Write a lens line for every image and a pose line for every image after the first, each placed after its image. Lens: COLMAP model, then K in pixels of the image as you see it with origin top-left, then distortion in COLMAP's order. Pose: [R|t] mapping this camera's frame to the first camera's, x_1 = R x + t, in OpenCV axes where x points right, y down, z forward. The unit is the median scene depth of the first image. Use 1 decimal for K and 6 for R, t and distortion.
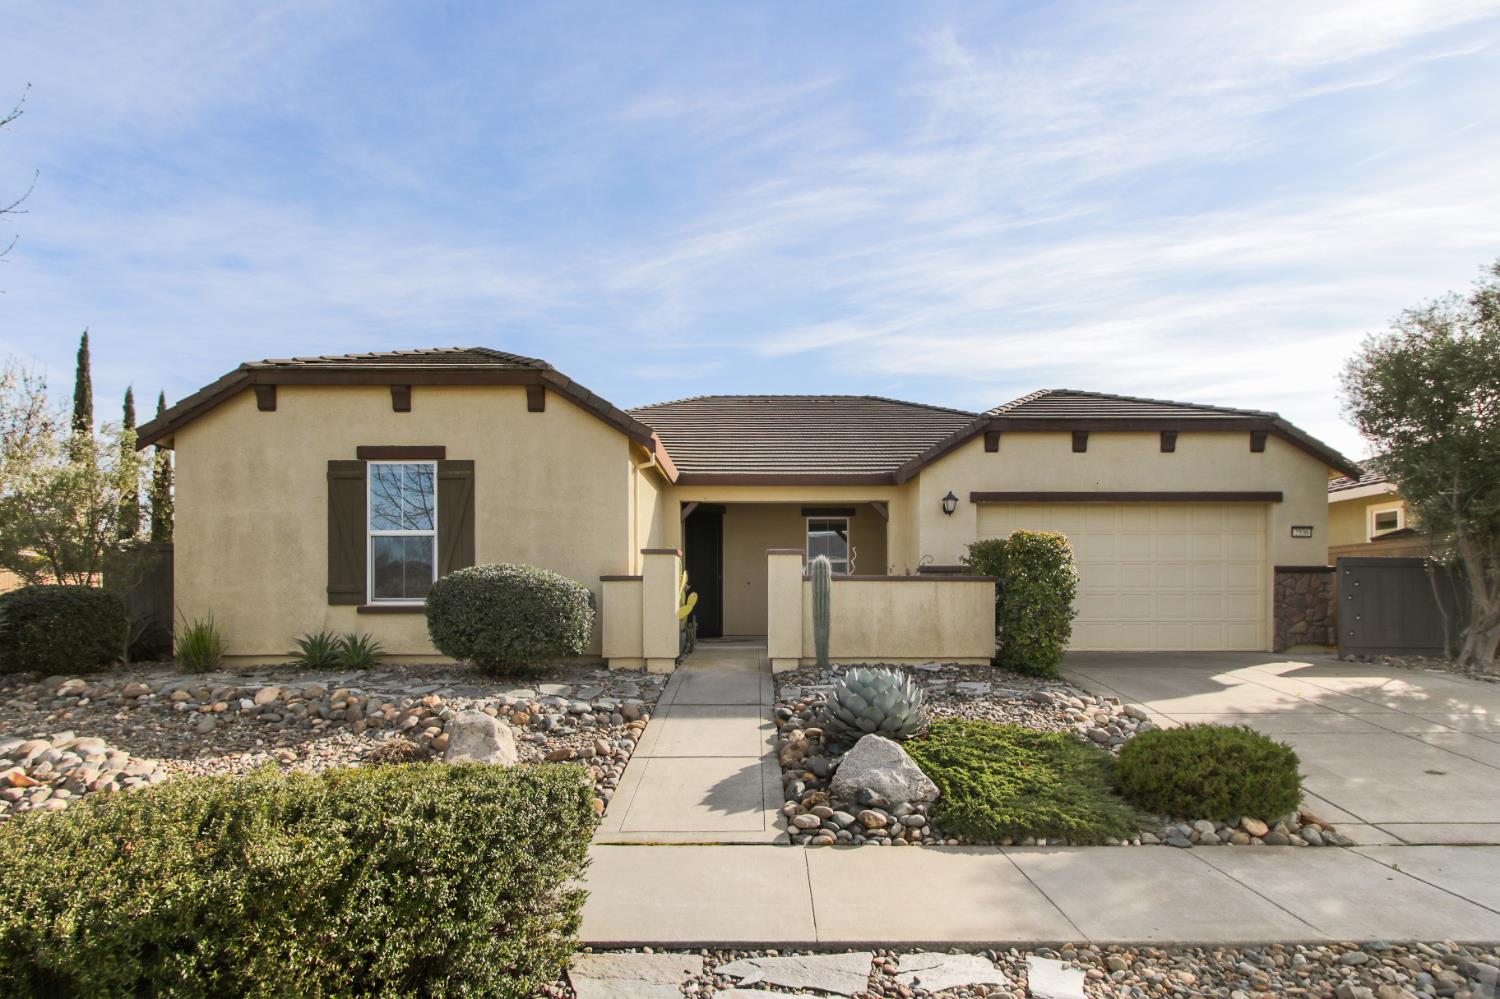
lens RADIAL K [[702.7, 0, 785.1], [0, 702.7, 597.1], [0, 0, 1]] dist [0.000202, 0.000186]
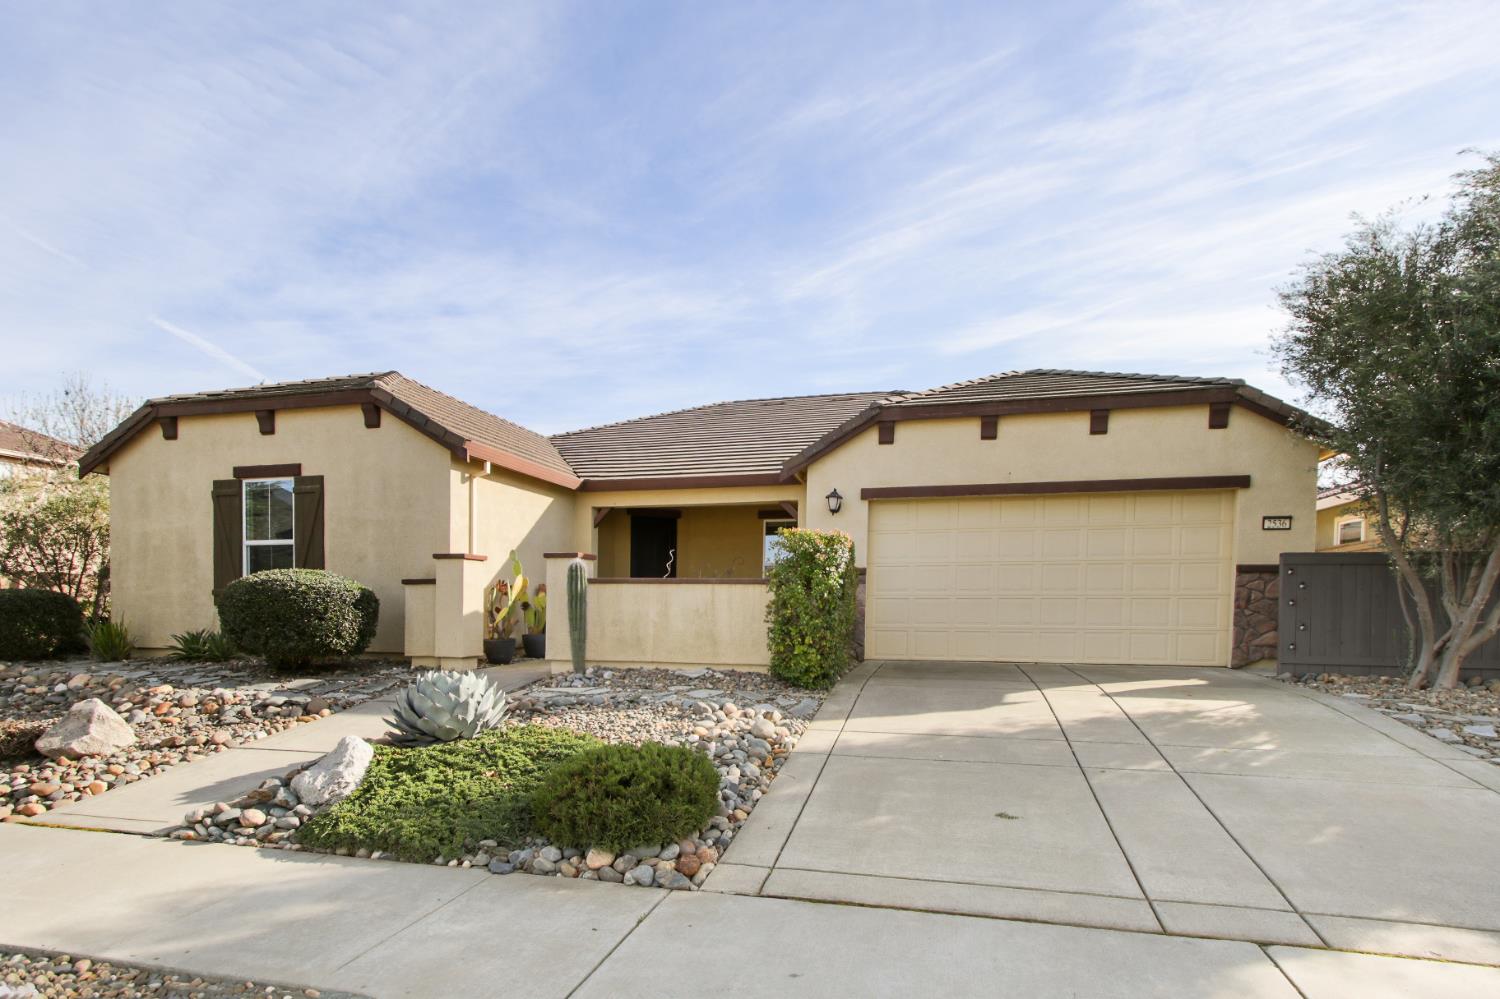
lens RADIAL K [[692.3, 0, 748.4], [0, 692.3, 624.7], [0, 0, 1]] dist [0.000919, -0.000021]
pose [[0.972833, 0.010376, -0.231275, 0.462917], [-0.002673, 0.999432, 0.033593, 0.001107], [0.231492, -0.032062, 0.972308, 0.090920]]
